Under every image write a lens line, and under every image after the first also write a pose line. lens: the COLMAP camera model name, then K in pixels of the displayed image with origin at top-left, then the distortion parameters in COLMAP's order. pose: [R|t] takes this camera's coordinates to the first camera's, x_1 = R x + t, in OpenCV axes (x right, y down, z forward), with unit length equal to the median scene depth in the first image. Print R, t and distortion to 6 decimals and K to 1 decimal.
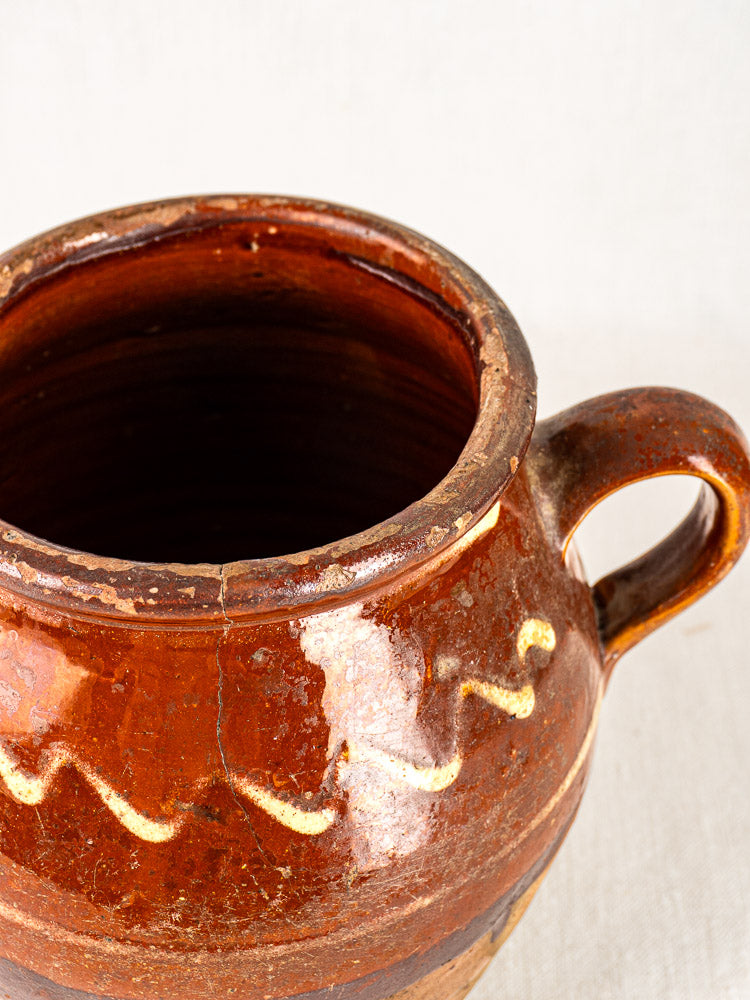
lens RADIAL K [[2009.9, 0, 375.4], [0, 2009.9, 467.6], [0, 0, 1]] dist [0.065427, 0.332844]
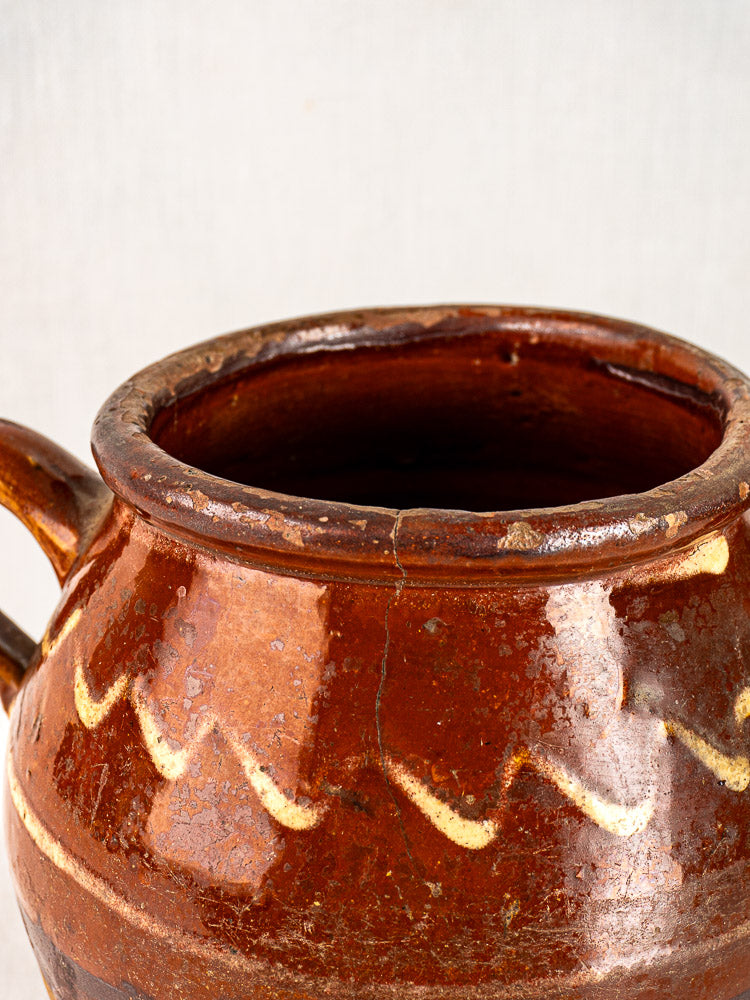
lens RADIAL K [[2017.4, 0, 372.7], [0, 2017.4, 544.3], [0, 0, 1]] dist [0.070996, 0.370592]
pose [[0.974755, 0.083169, -0.207207, 0.098311], [-0.139044, 0.952230, -0.271890, 0.297790], [0.174696, 0.293838, 0.939756, 0.119171]]
